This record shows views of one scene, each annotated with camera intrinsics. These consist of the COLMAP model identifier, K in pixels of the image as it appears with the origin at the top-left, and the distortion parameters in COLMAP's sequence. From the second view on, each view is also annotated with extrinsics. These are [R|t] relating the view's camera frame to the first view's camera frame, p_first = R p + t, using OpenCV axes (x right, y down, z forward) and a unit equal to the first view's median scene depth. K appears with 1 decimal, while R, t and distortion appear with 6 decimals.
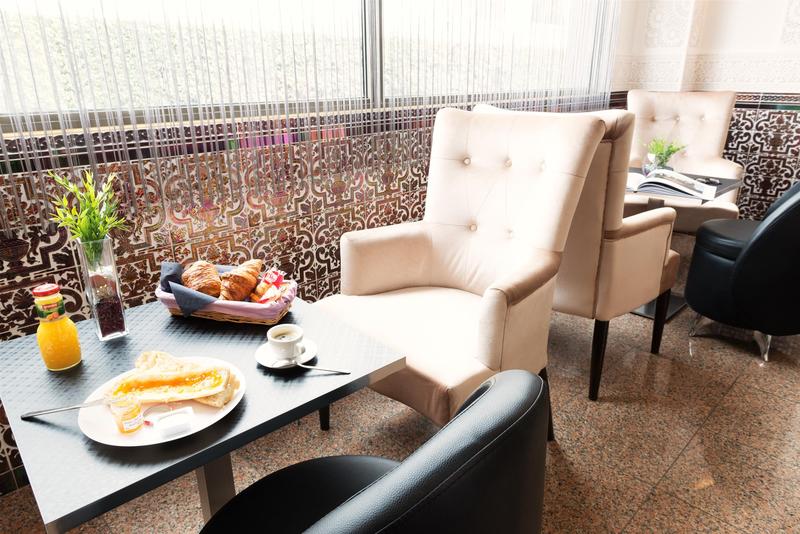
lens RADIAL K [[531.6, 0, 400.0], [0, 531.6, 267.0], [0, 0, 1]] dist [0.002579, -0.002114]
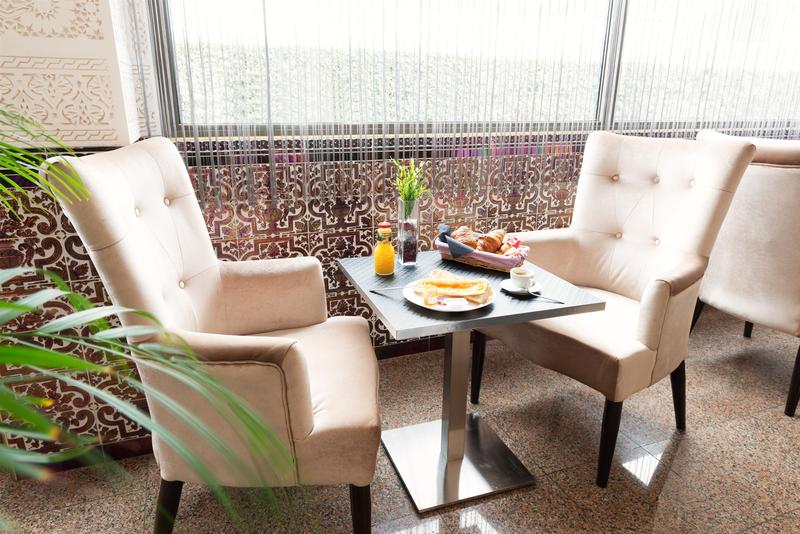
lens RADIAL K [[531.6, 0, 400.0], [0, 531.6, 267.0], [0, 0, 1]] dist [0.002579, -0.002114]
pose [[0.921984, 0.132147, -0.363982, 0.005755], [-0.147123, 0.989025, -0.013596, 0.110613], [0.358191, 0.066085, 0.931307, -0.315160]]
